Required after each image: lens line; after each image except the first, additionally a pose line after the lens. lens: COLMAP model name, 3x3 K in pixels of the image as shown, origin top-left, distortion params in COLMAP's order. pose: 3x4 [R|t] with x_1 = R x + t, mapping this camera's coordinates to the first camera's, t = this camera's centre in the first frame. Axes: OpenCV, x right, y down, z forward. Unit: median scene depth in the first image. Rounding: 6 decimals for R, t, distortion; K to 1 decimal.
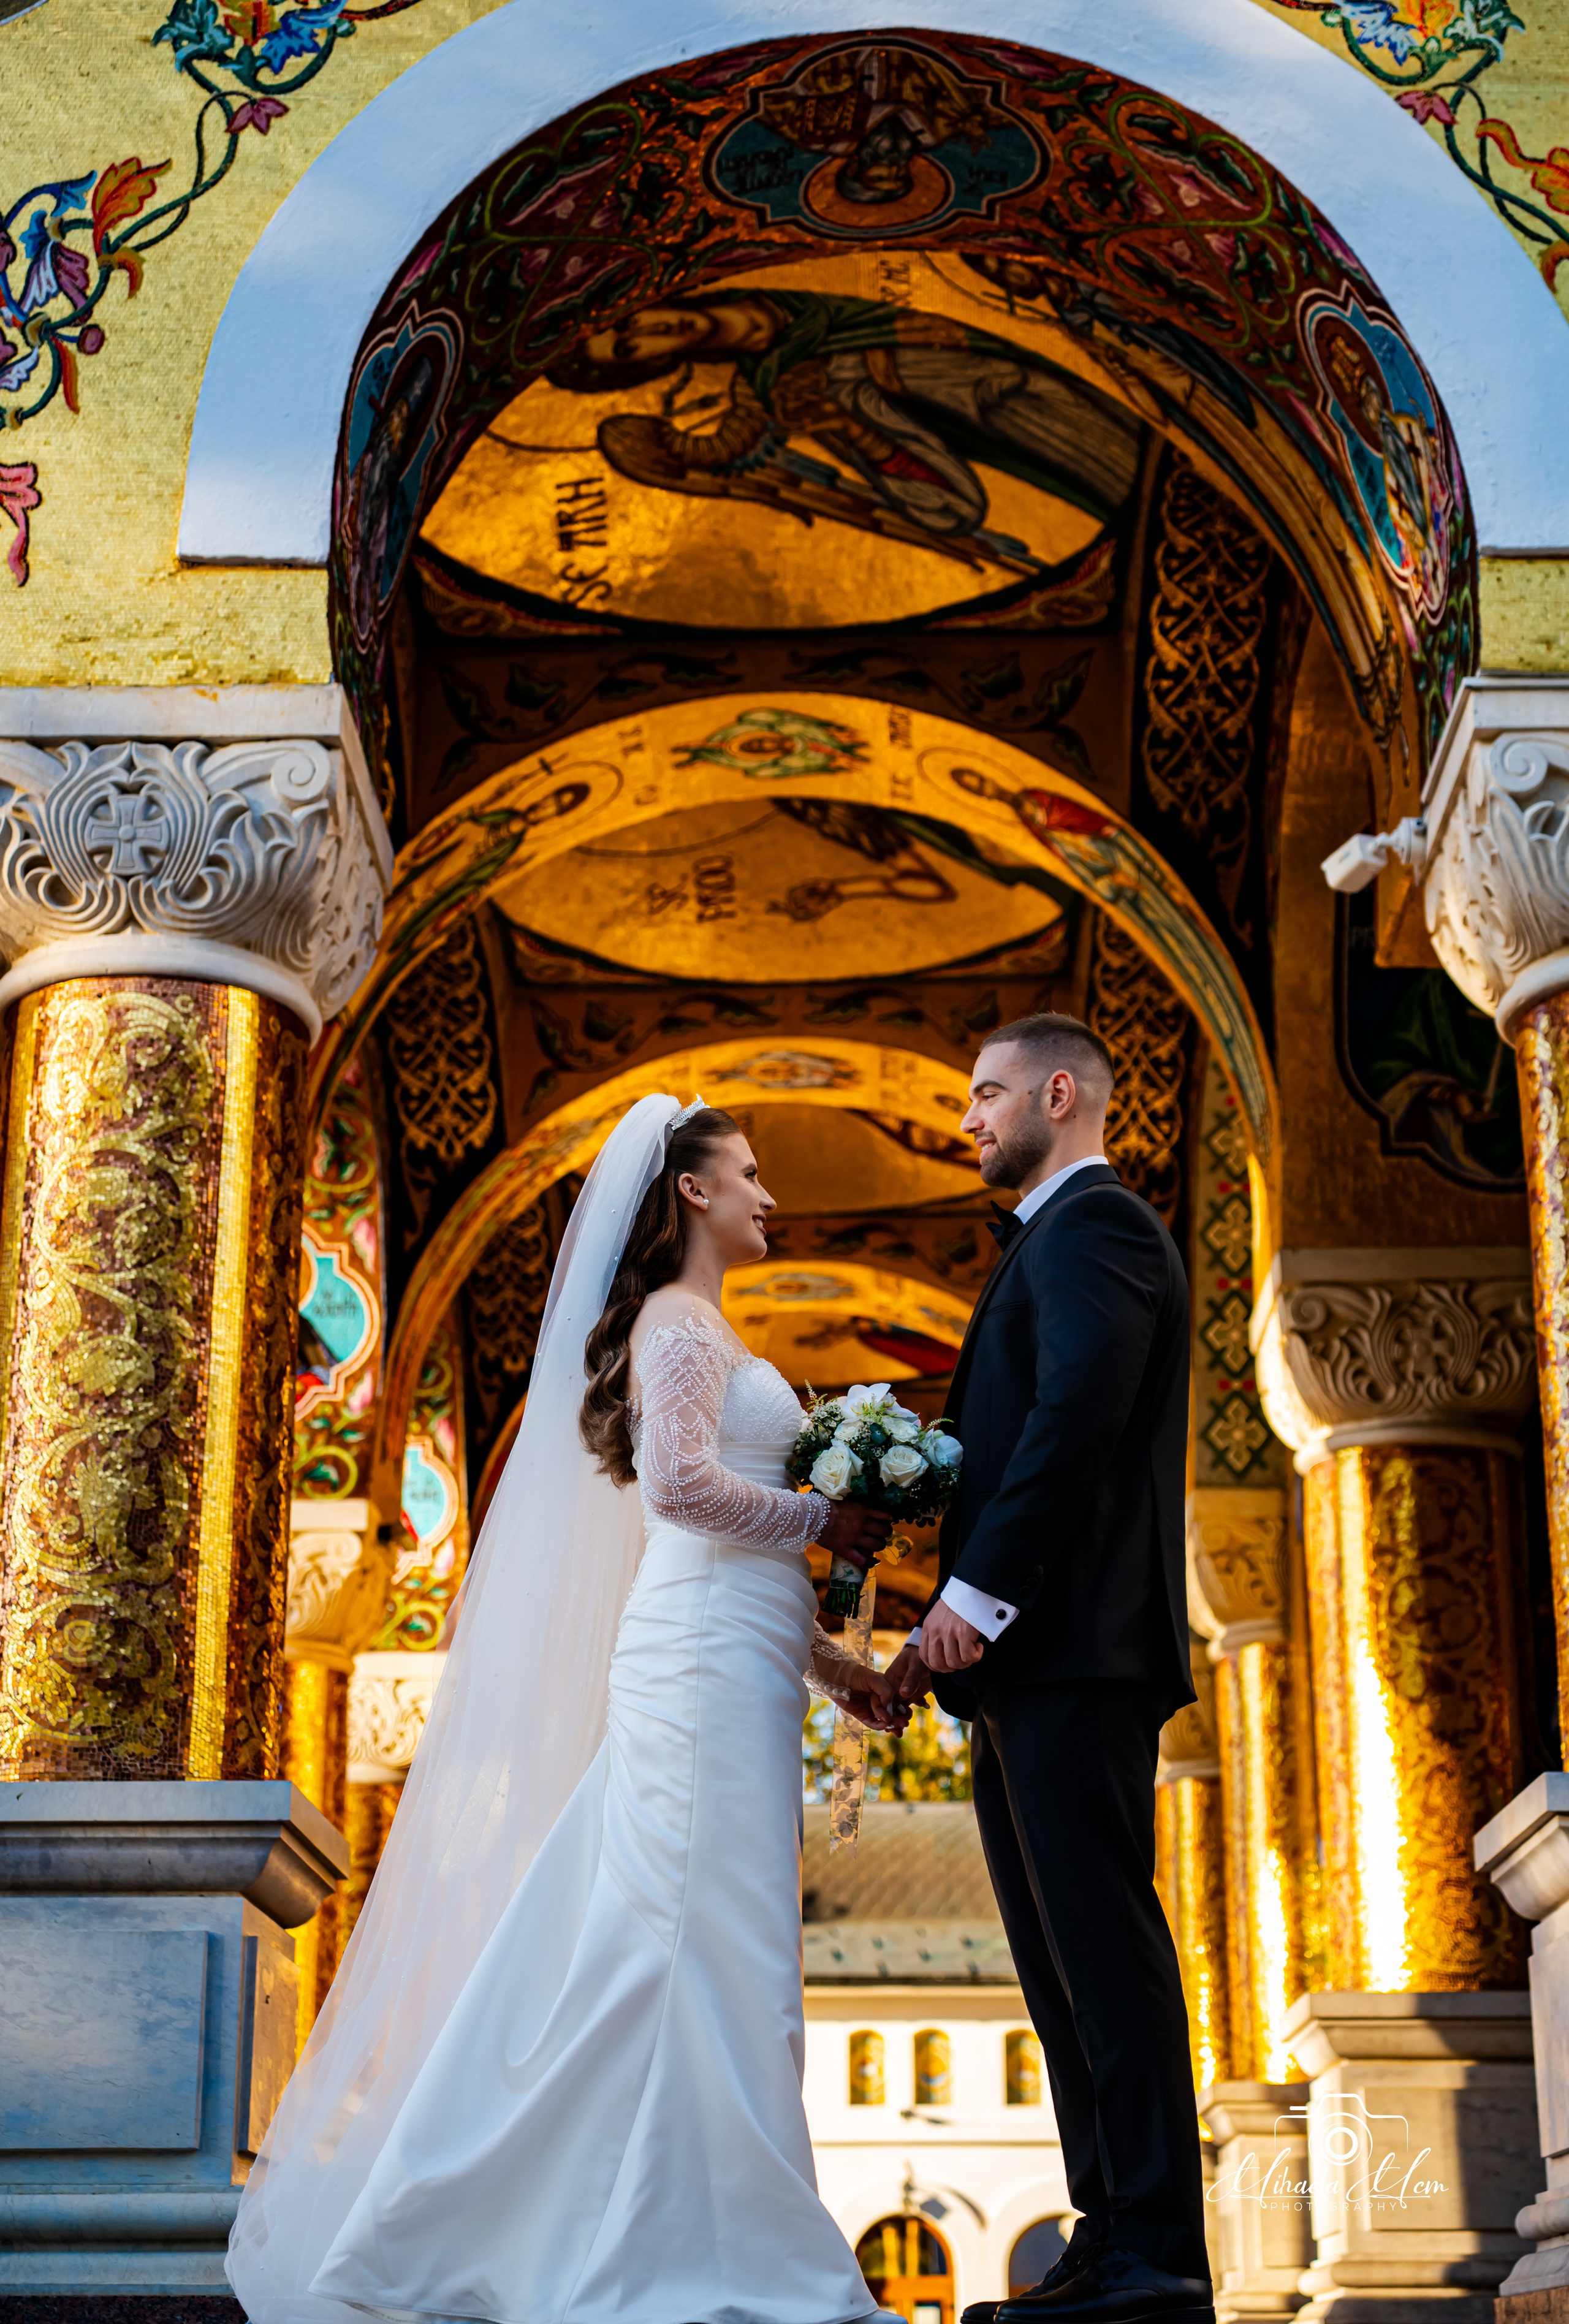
lens RADIAL K [[3476.4, 0, 792.7], [0, 3476.4, 1125.1], [0, 0, 1]] dist [0.052517, 0.000000]
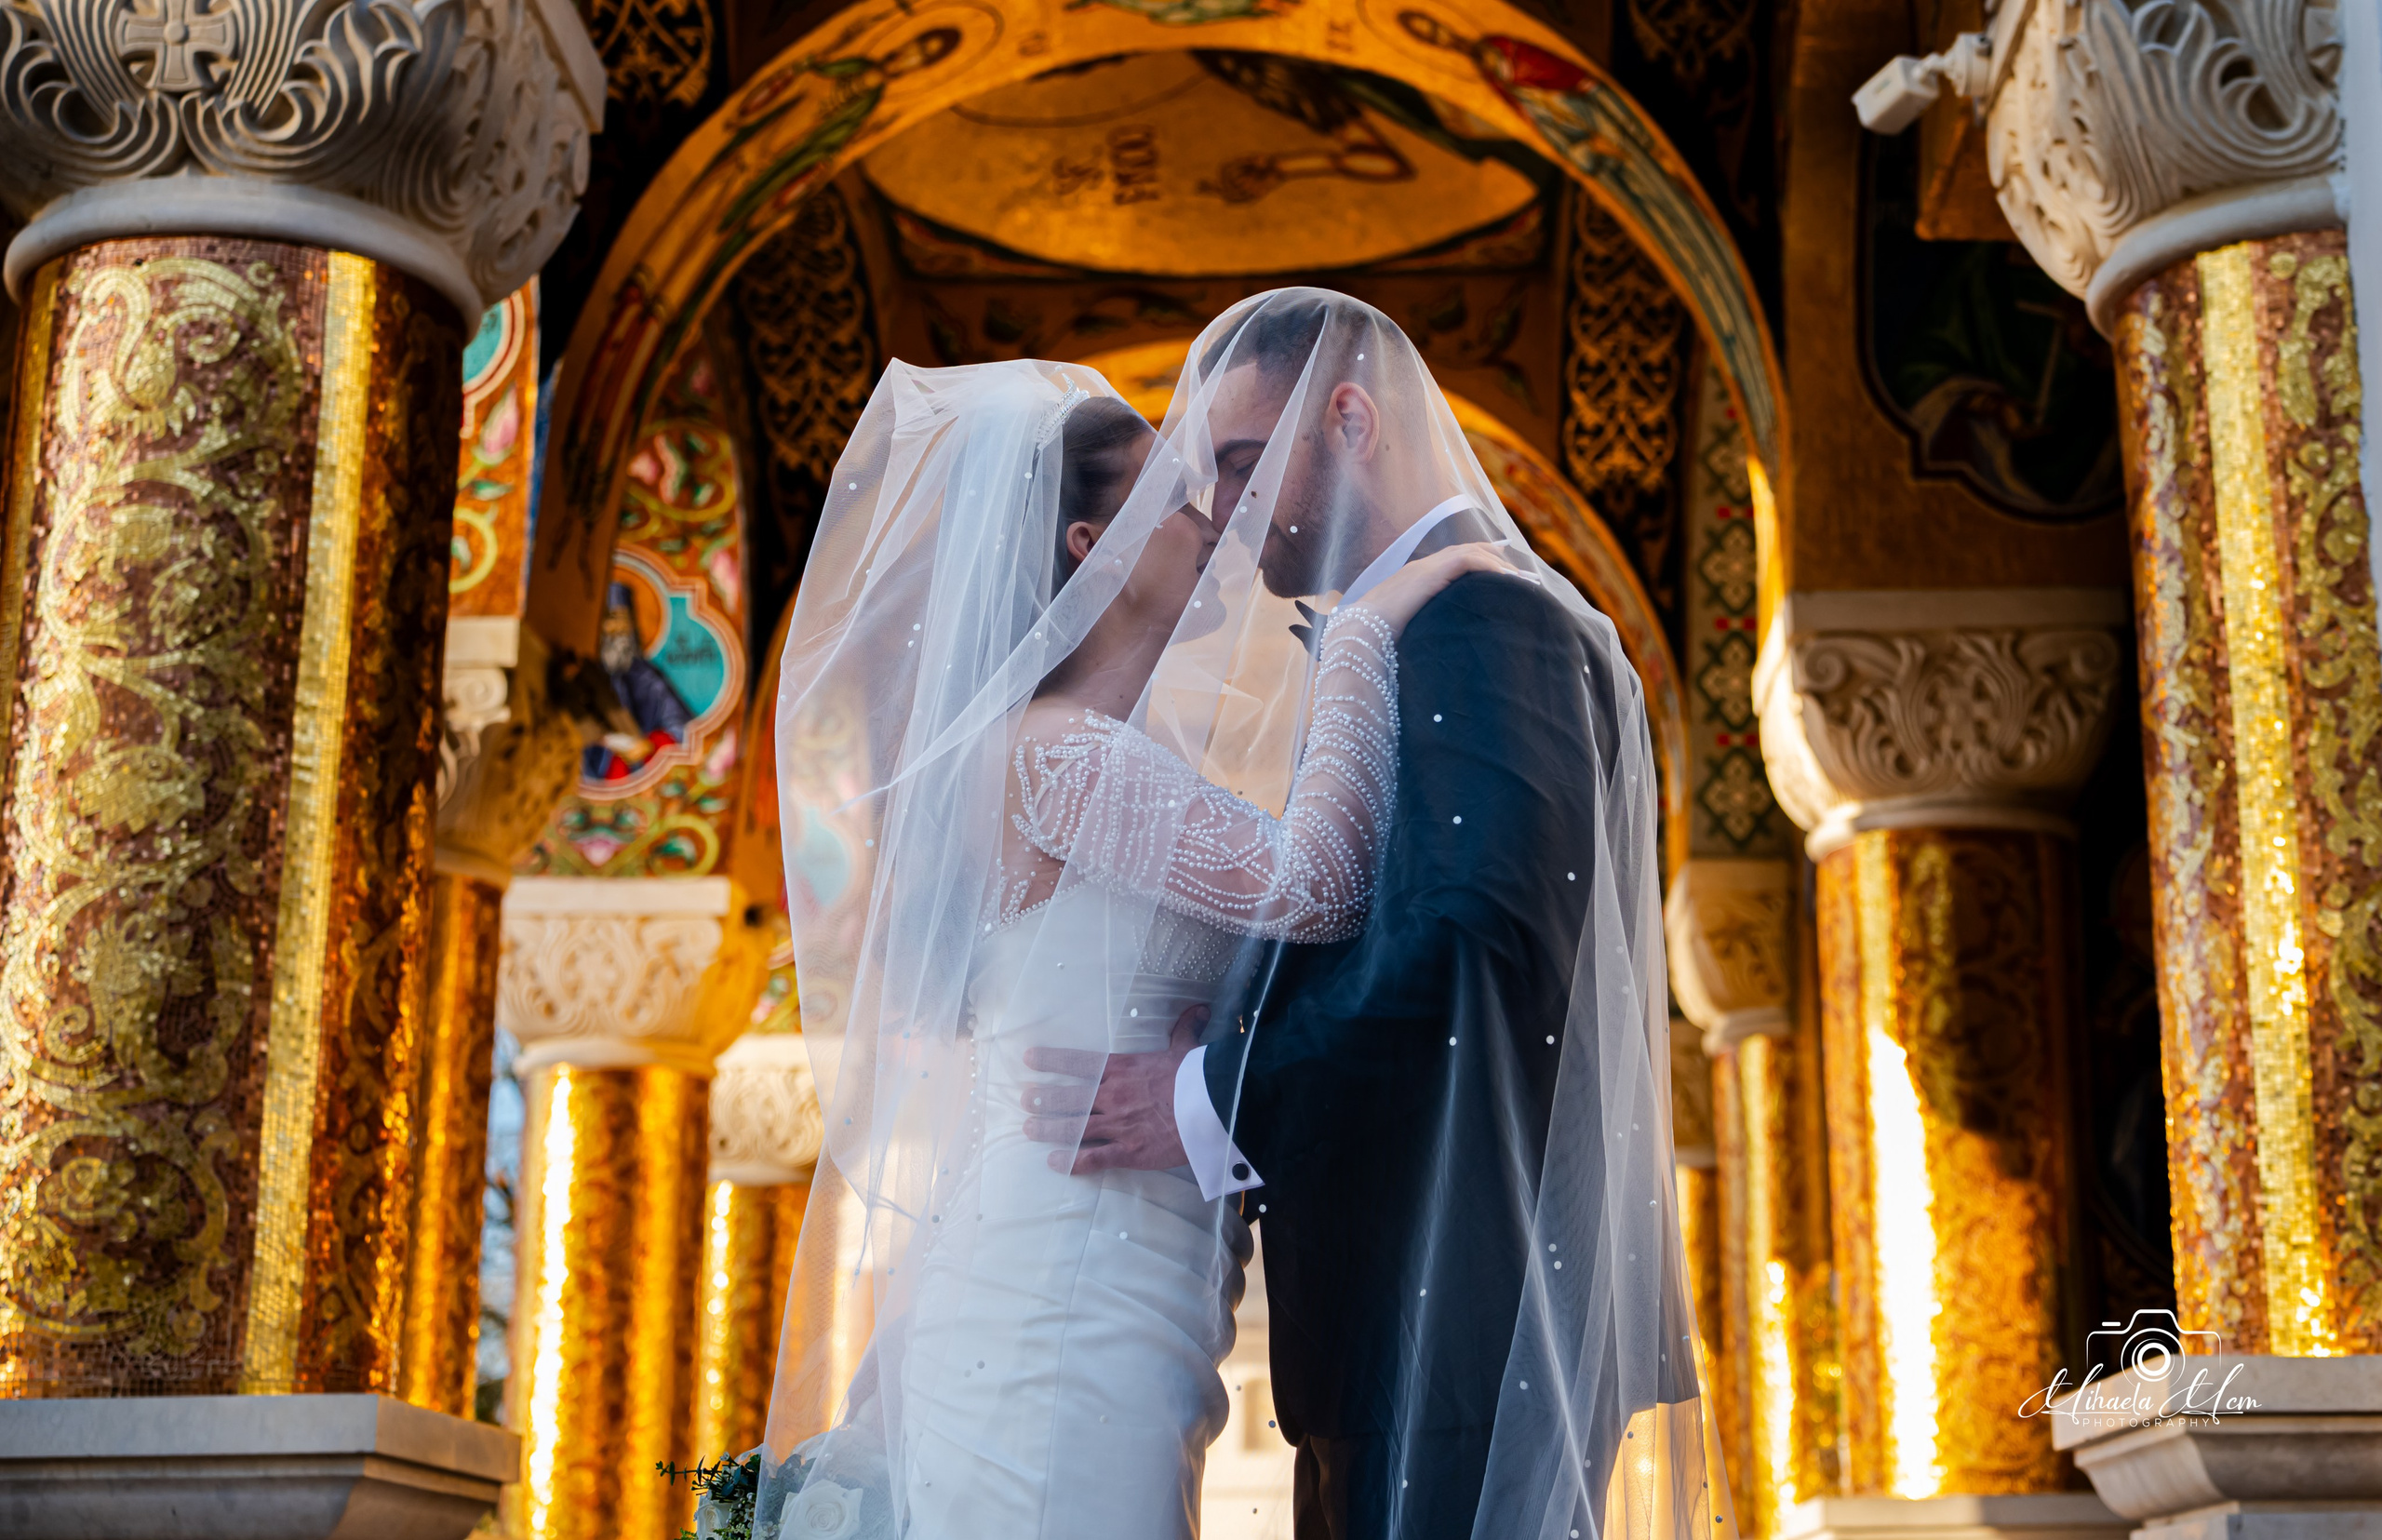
lens RADIAL K [[3569.5, 0, 1453.7], [0, 3569.5, 590.1], [0, 0, 1]] dist [0.034910, 0.000000]
pose [[0.998877, -0.002824, 0.047293, 0.020599], [0.000808, 0.999093, 0.042580, -0.000946], [-0.047370, -0.042494, 0.997973, 0.162126]]
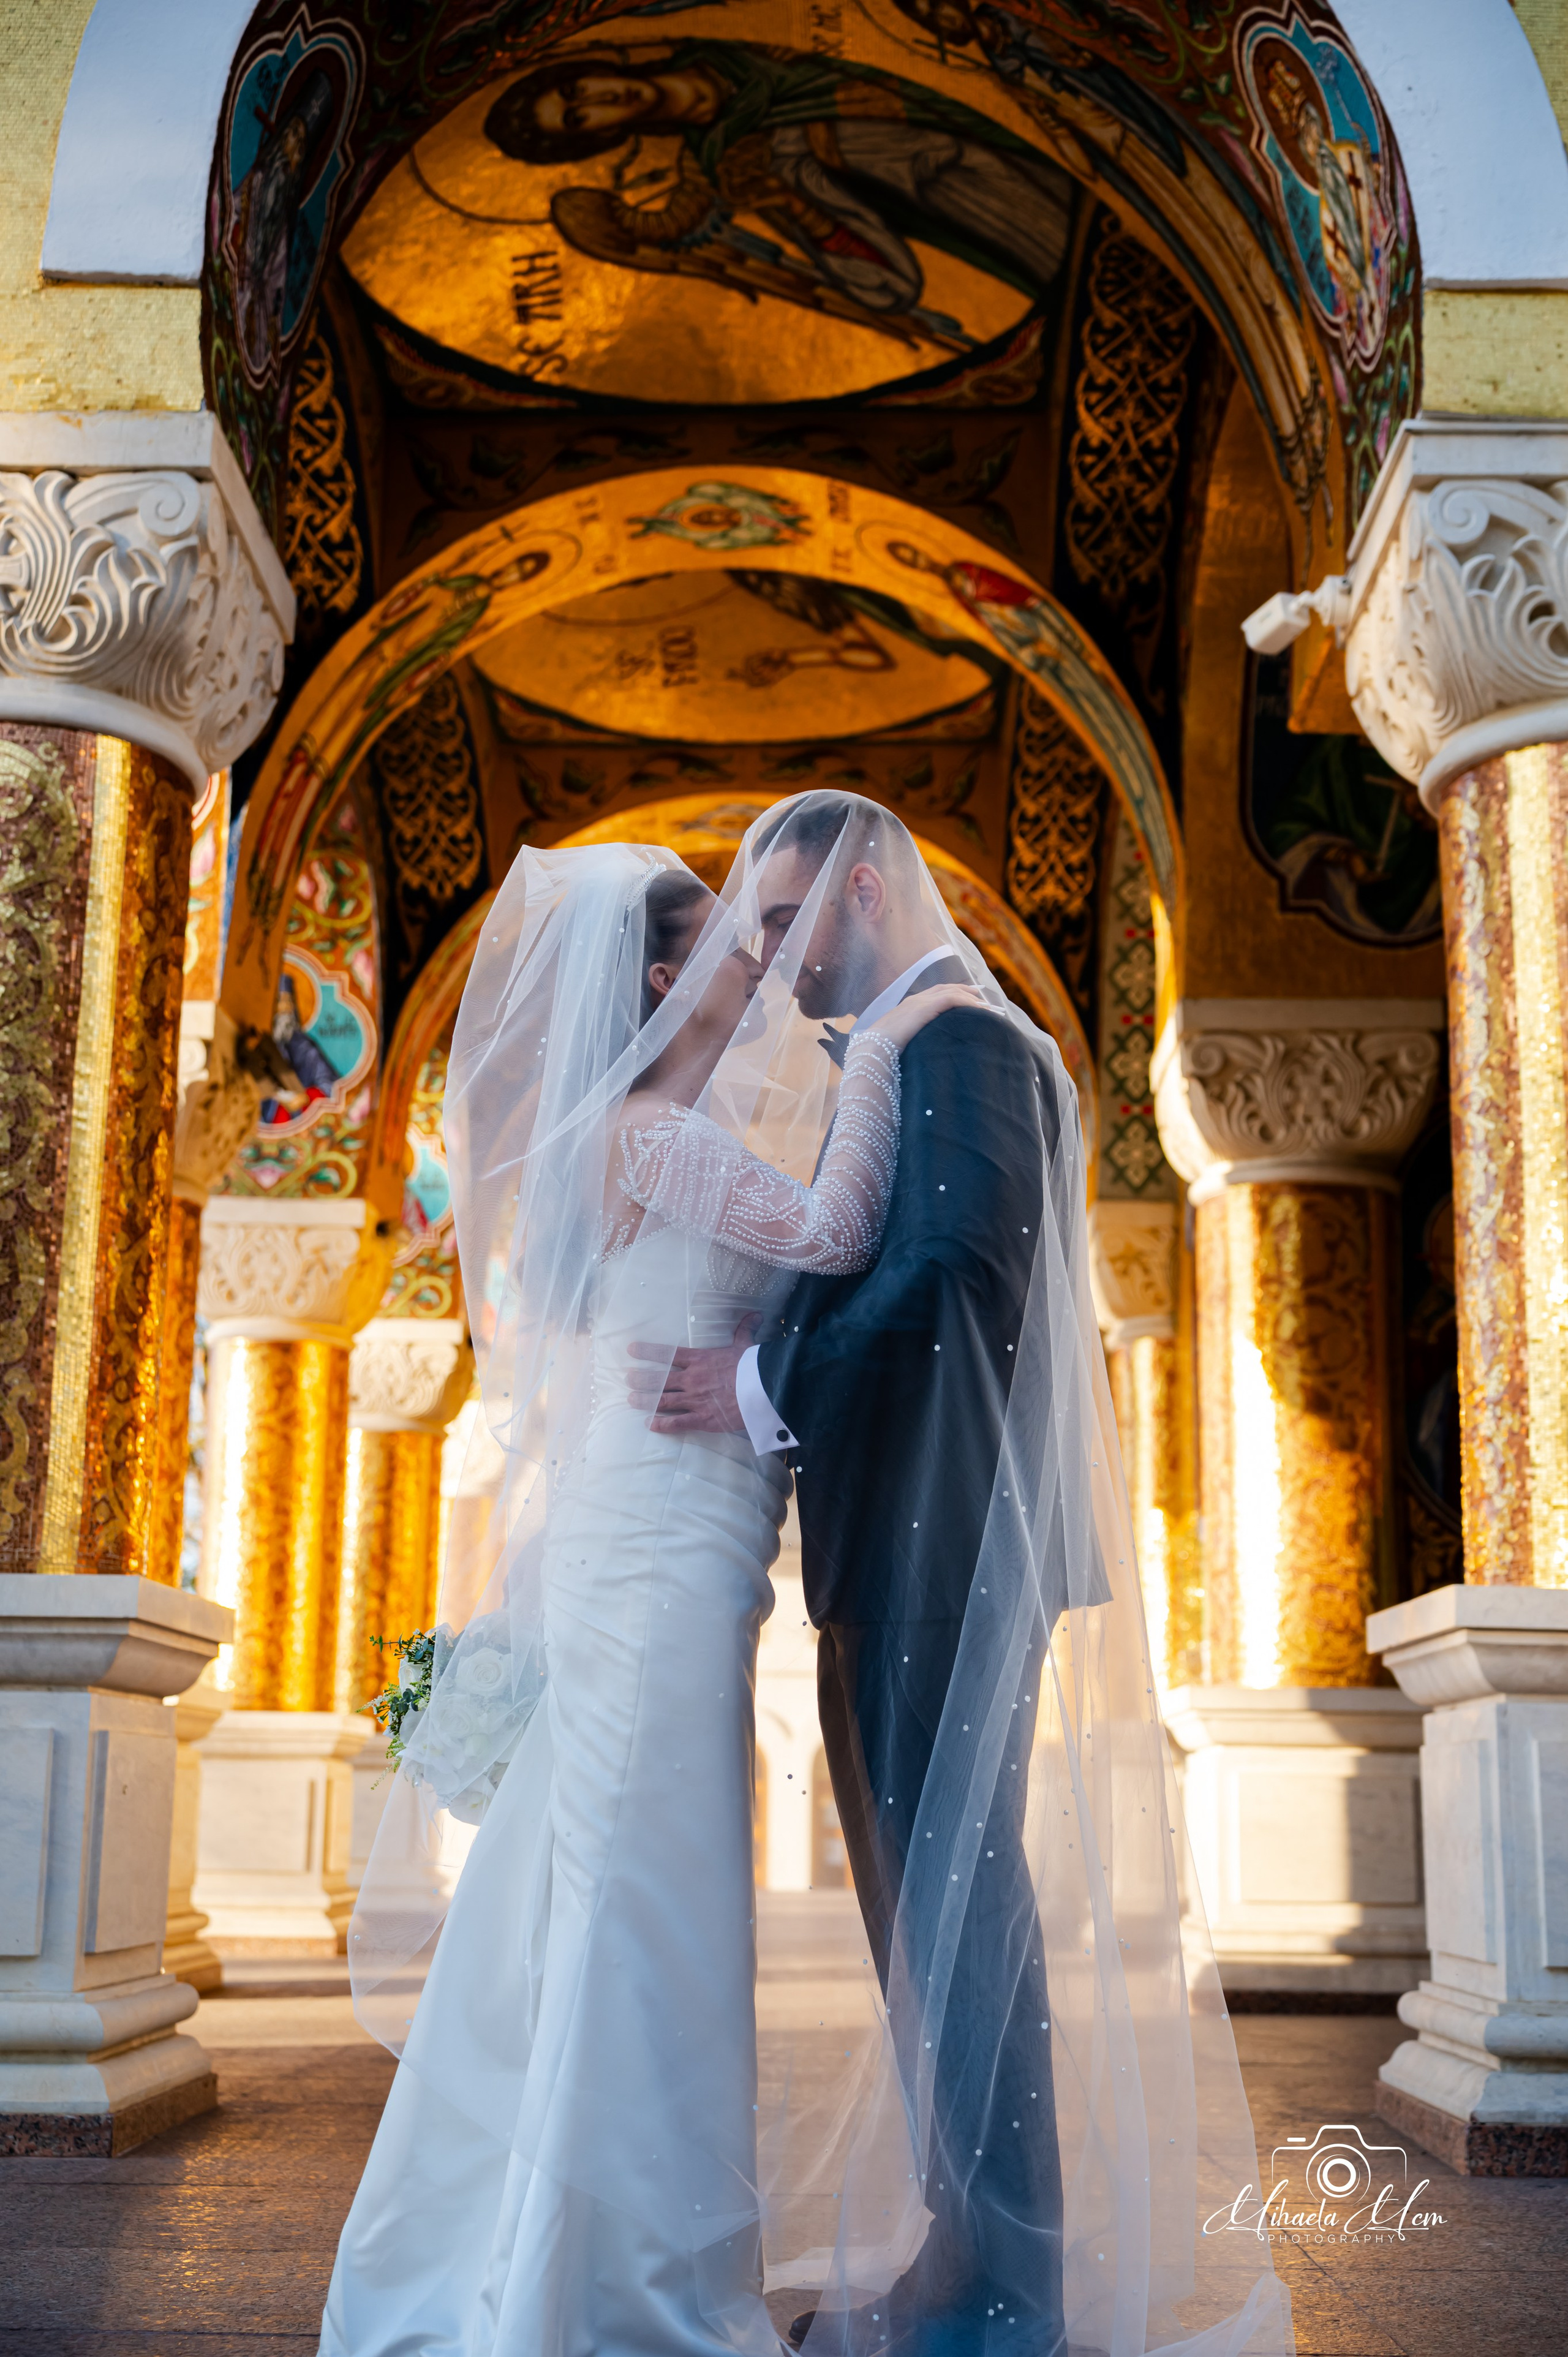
lens RADIAL K [[2782.8, 0, 766.9], [0, 2782.8, 1155.7], [0, 0, 1]] dist [0.031457, 0.000000]
pose [[0.999896, 0.013839, -0.004157, 0.016739], [-0.013325, 0.994362, 0.105198, -0.005015], [0.005590, -0.105132, 0.994443, 0.144348]]
